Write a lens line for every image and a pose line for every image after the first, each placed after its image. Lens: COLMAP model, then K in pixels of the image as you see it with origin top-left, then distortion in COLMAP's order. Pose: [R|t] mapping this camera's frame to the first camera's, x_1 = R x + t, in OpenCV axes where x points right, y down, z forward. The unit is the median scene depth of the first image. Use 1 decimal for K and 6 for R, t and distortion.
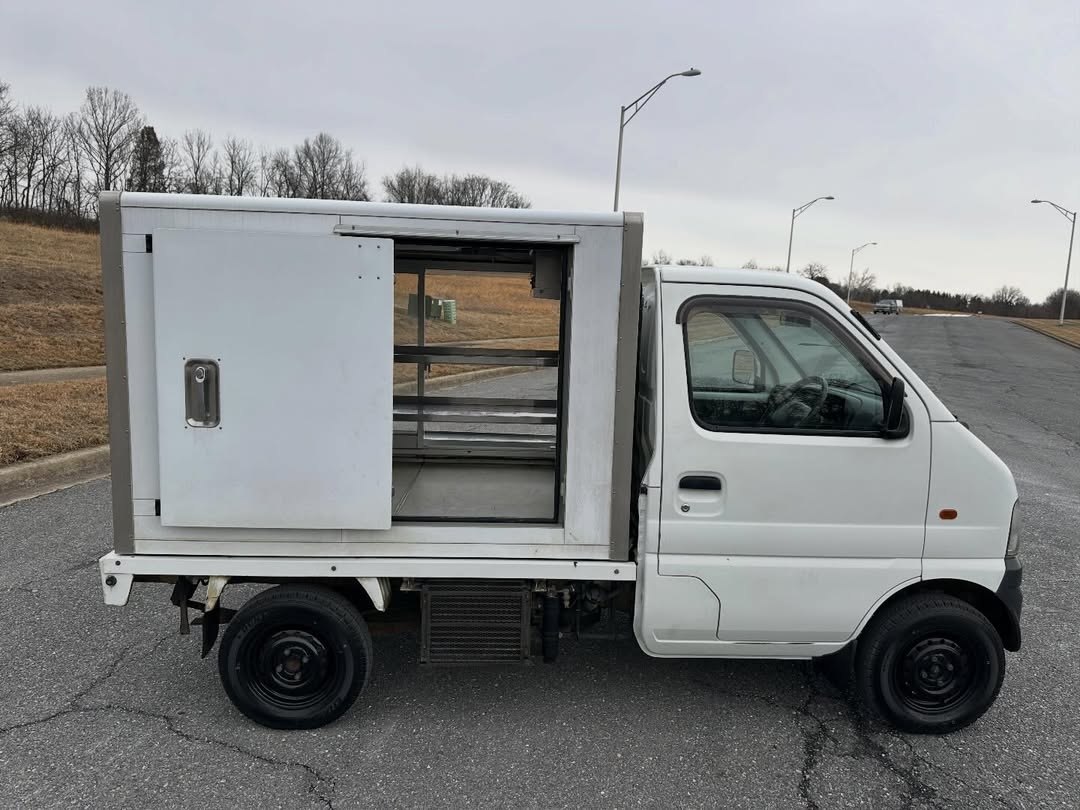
lens RADIAL K [[765.5, 0, 540.0], [0, 765.5, 405.0], [0, 0, 1]] dist [0.043898, -0.053160]
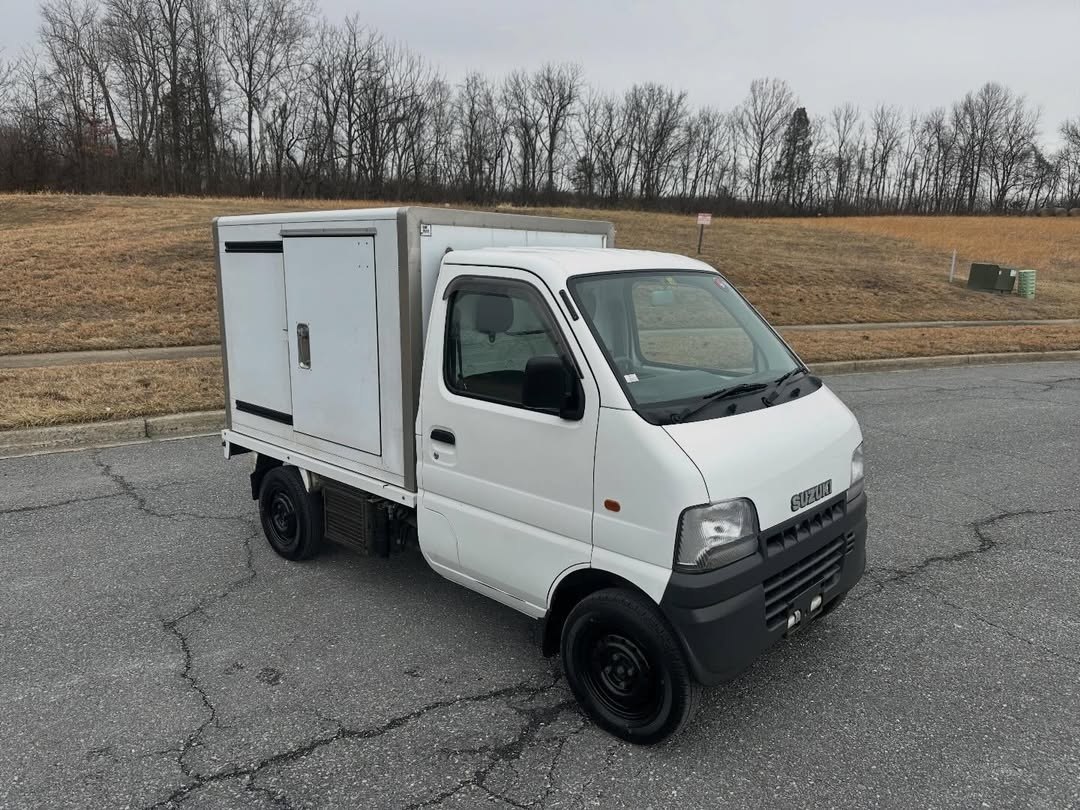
lens RADIAL K [[765.5, 0, 540.0], [0, 765.5, 405.0], [0, 0, 1]] dist [0.043898, -0.053160]
pose [[0.705020, 0.109664, -0.700657, 1.092060], [-0.085024, 0.993916, 0.070011, -0.039851], [0.704072, 0.010214, 0.710055, 0.256092]]
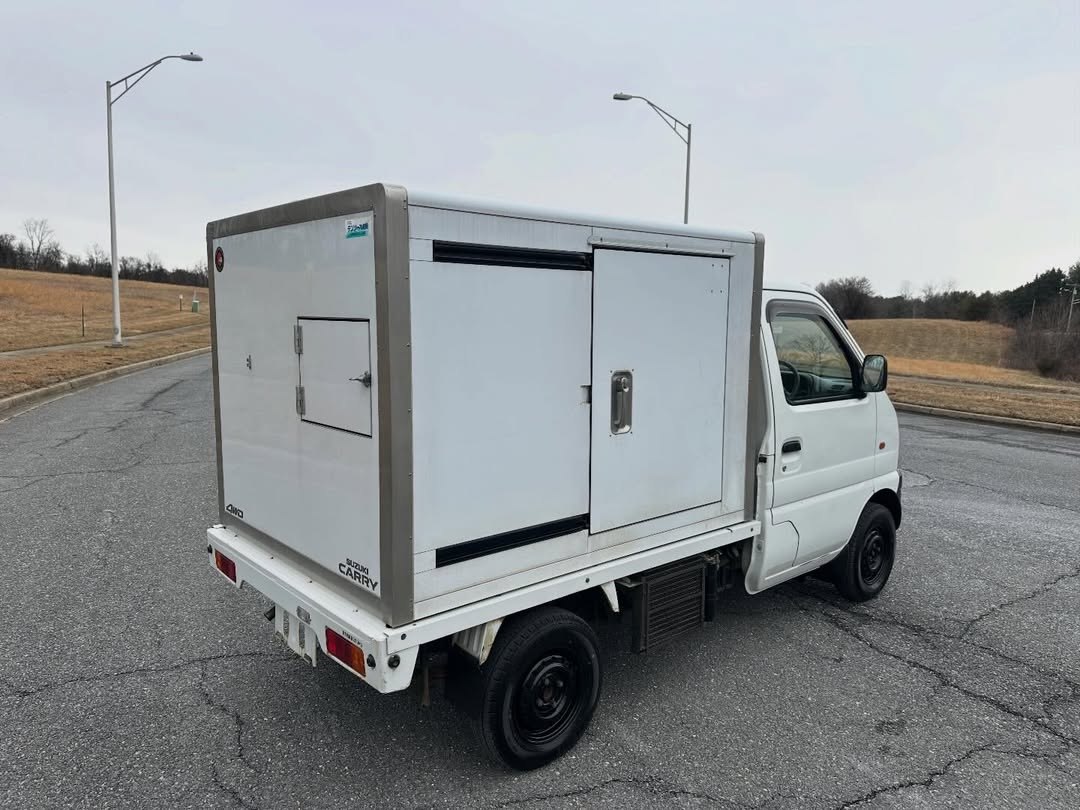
lens RADIAL K [[765.5, 0, 540.0], [0, 765.5, 405.0], [0, 0, 1]] dist [0.043898, -0.053160]
pose [[0.780501, -0.102760, 0.616651, -0.866453], [0.102106, 0.994106, 0.036424, -0.055538], [-0.616760, 0.034534, 0.786393, 0.234290]]
